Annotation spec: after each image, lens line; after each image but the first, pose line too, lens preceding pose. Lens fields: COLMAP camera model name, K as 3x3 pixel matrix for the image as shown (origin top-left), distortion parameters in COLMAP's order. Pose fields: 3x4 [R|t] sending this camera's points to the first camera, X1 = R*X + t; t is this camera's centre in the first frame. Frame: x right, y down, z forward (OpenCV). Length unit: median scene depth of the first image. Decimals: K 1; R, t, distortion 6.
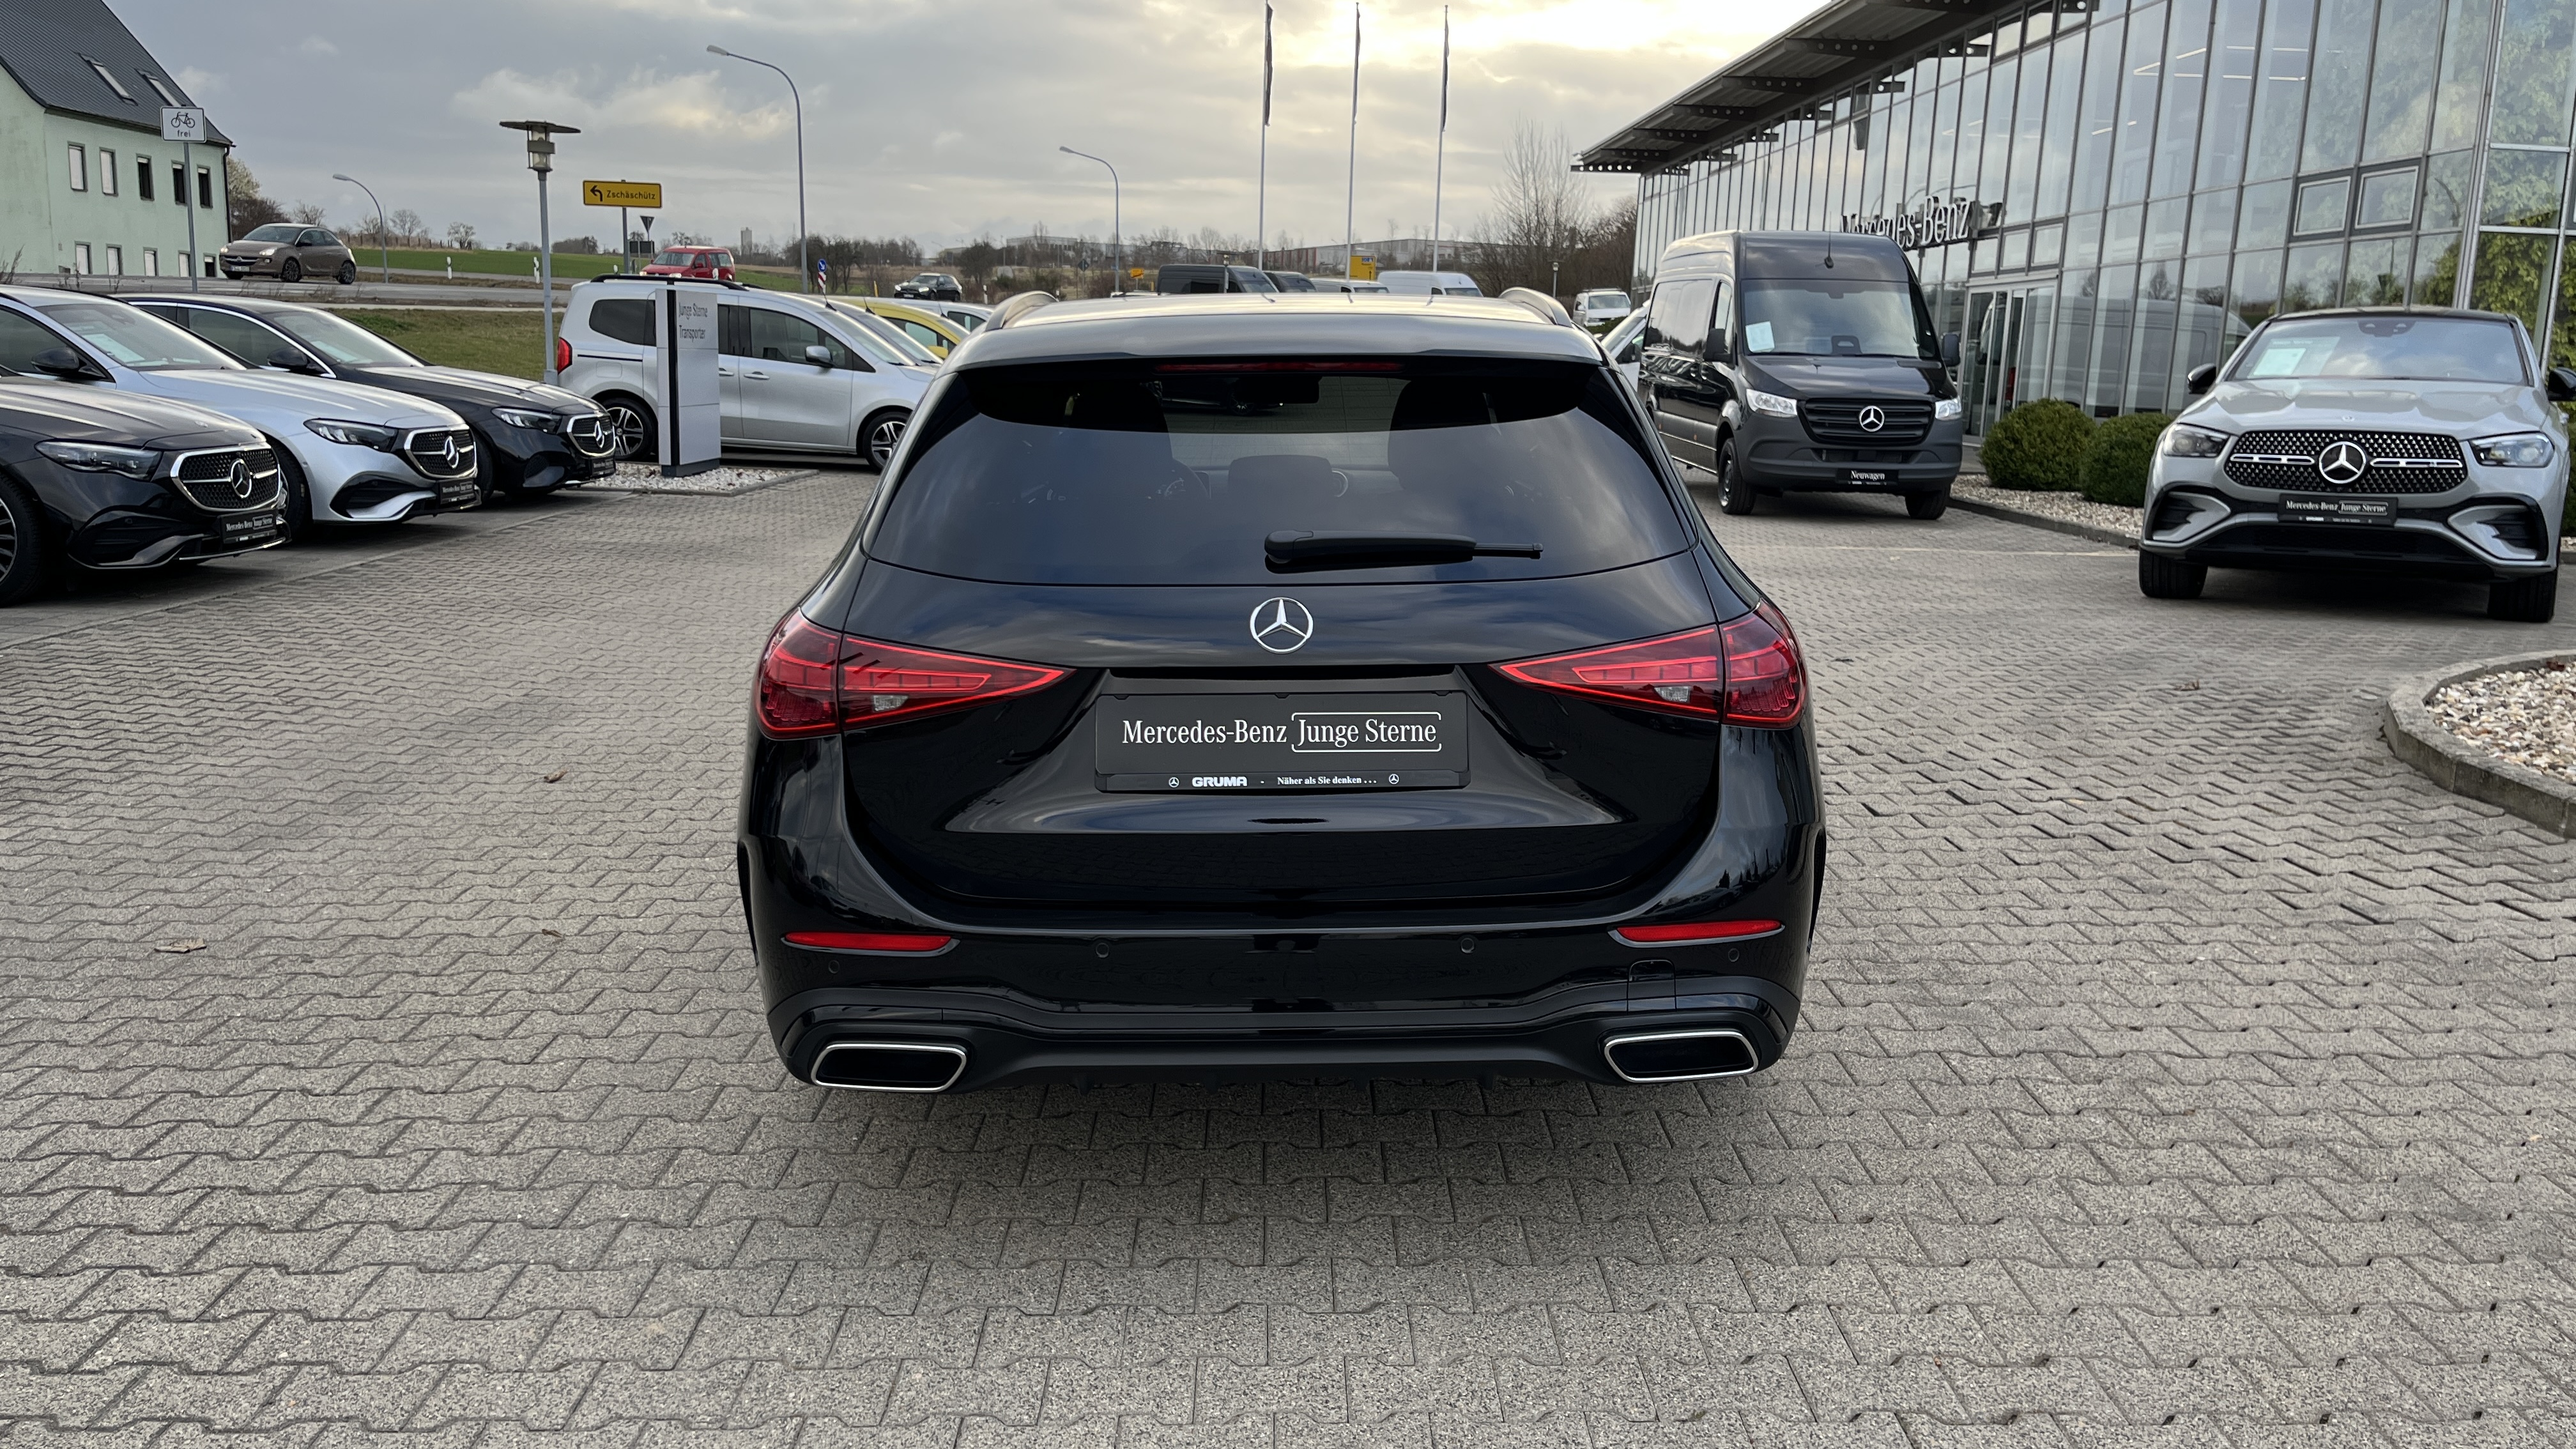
lens RADIAL K [[1939.9, 0, 1312.4], [0, 1939.9, 719.9], [0, 0, 1]] dist [0.055974, -0.067773]
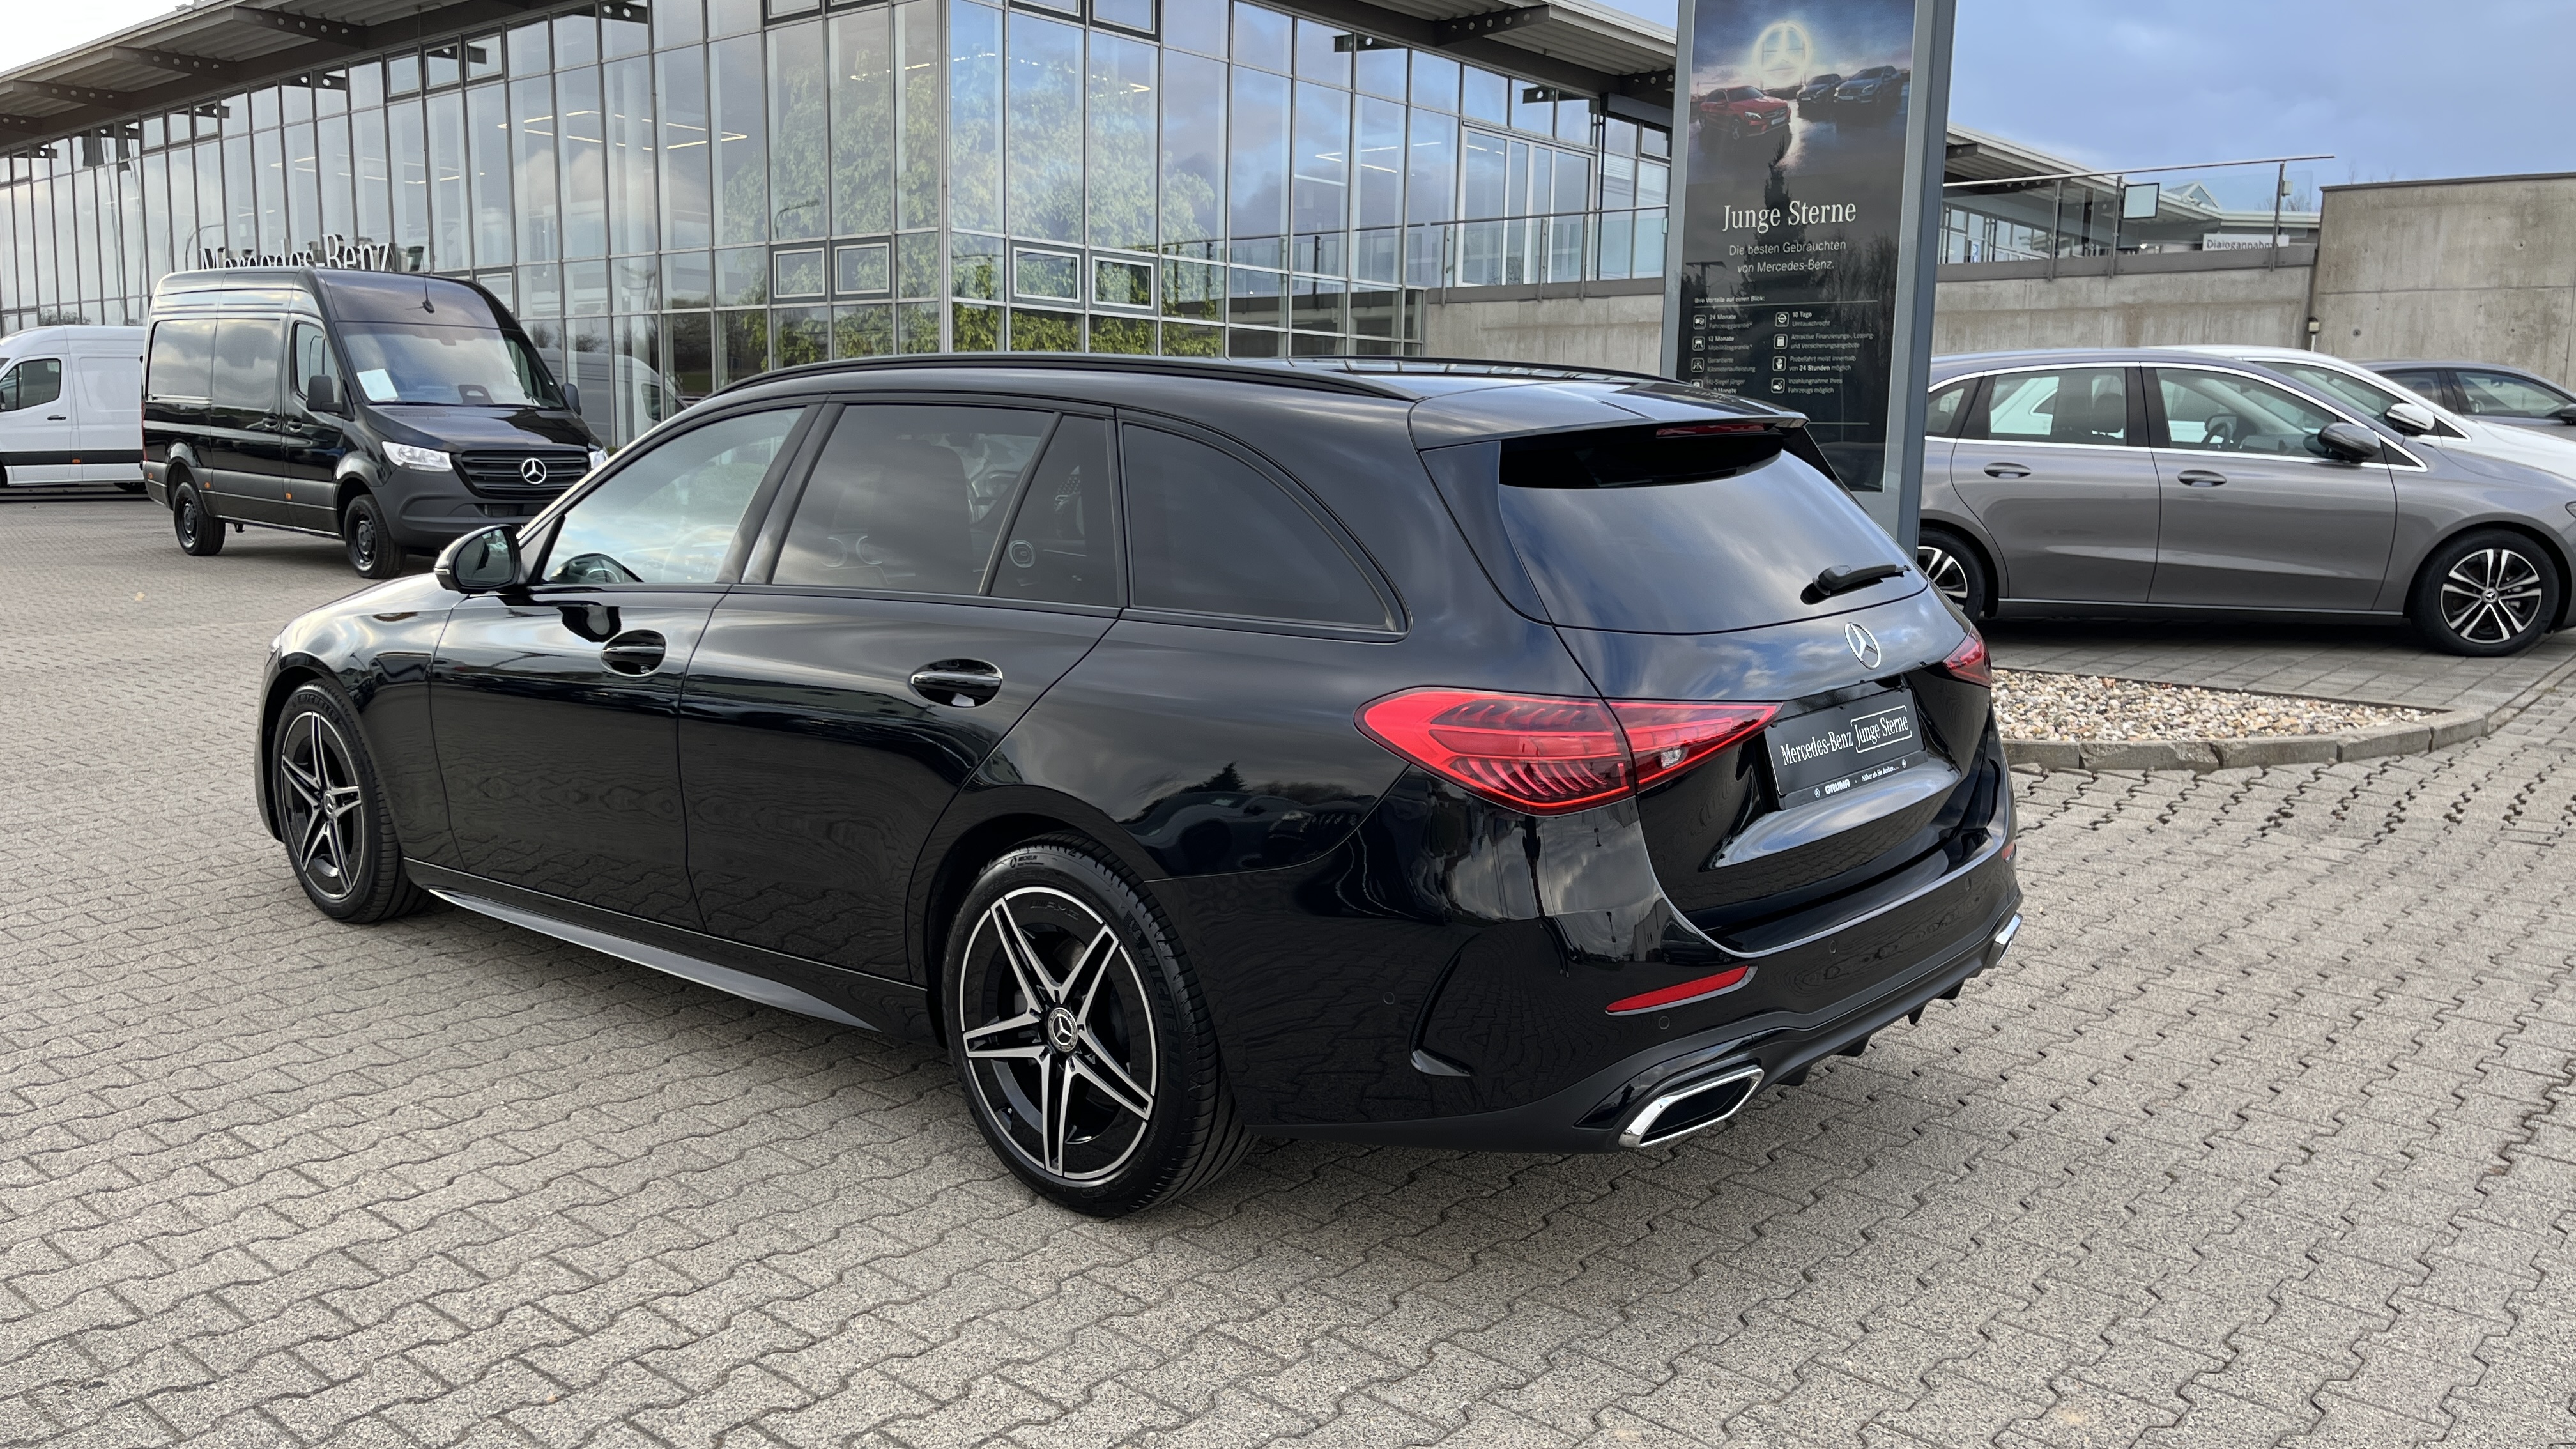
lens RADIAL K [[1939.9, 0, 1299.1], [0, 1939.9, 734.2], [0, 0, 1]] dist [0.055974, -0.067773]
pose [[0.674043, -0.127461, 0.727612, -0.177503], [0.139305, 0.989260, 0.044246, -0.015261], [-0.725438, 0.071536, 0.684560, 0.070157]]
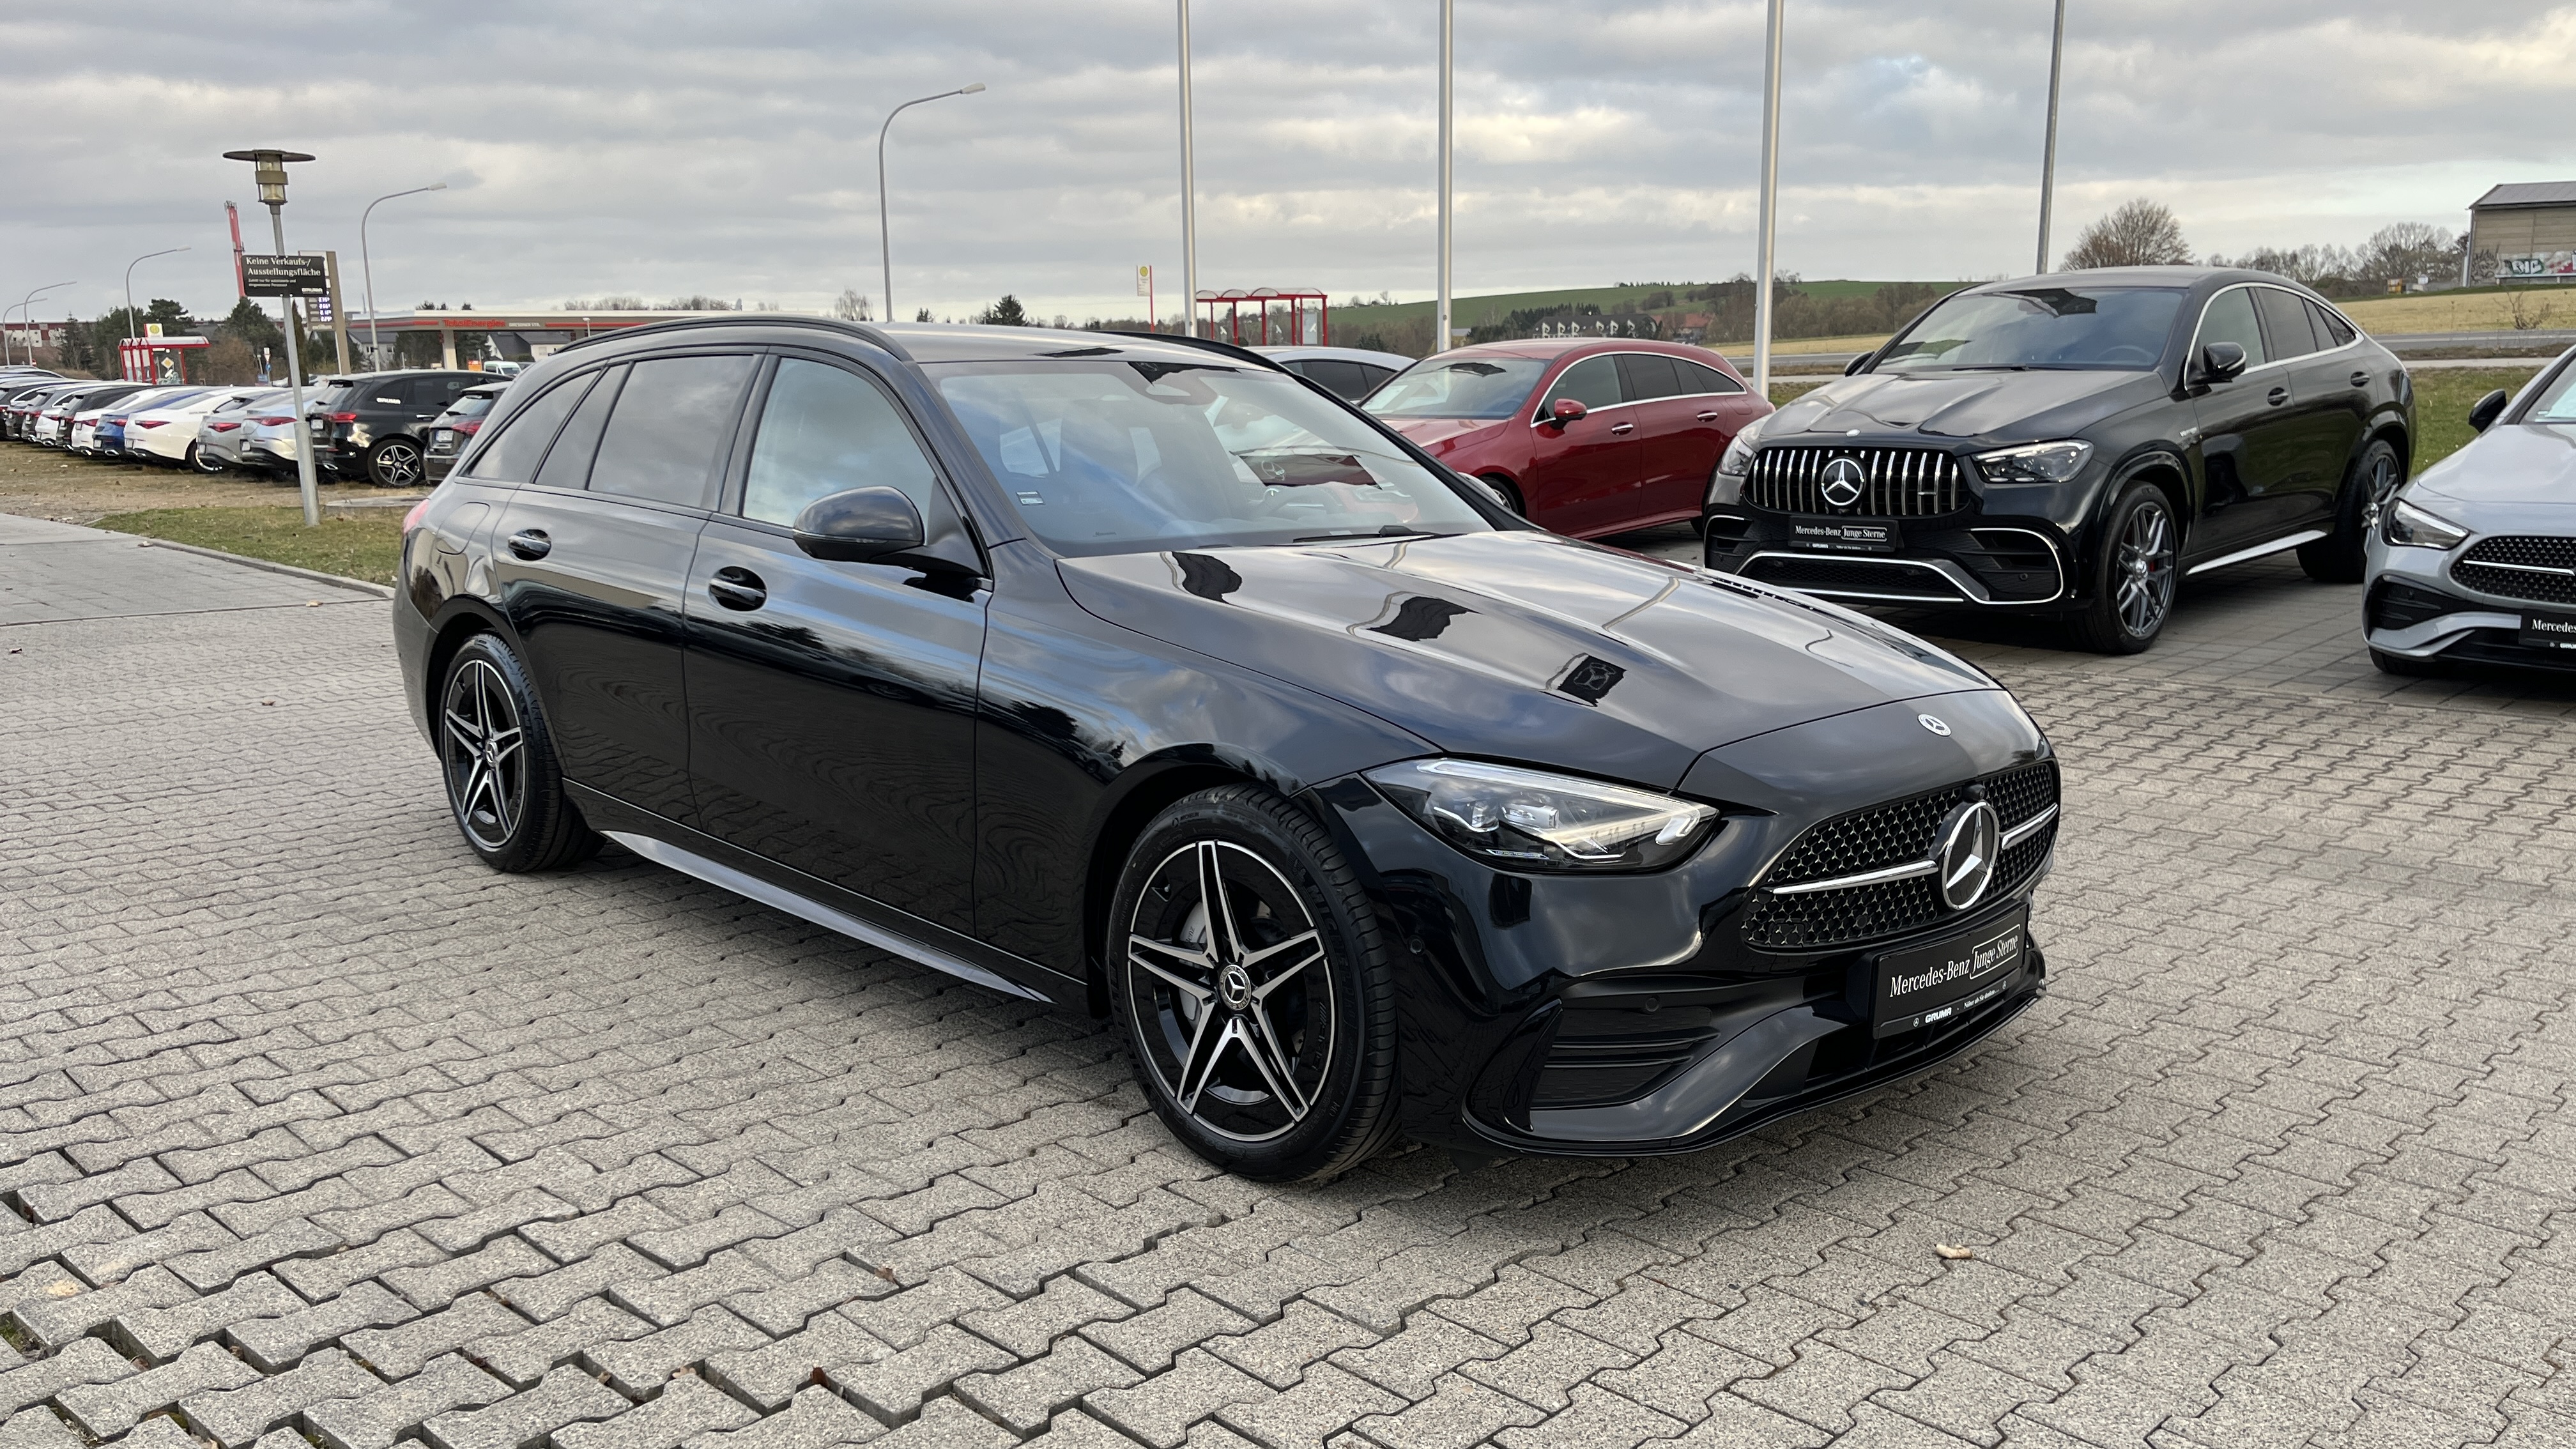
lens RADIAL K [[1939.9, 0, 1294.5], [0, 1939.9, 720.3], [0, 0, 1]] dist [0.055974, -0.067773]
pose [[-0.715501, 0.111426, -0.689668, 0.170350], [-0.135024, 0.946528, 0.293008, -0.093839], [0.685439, 0.302770, -0.662197, 0.513181]]
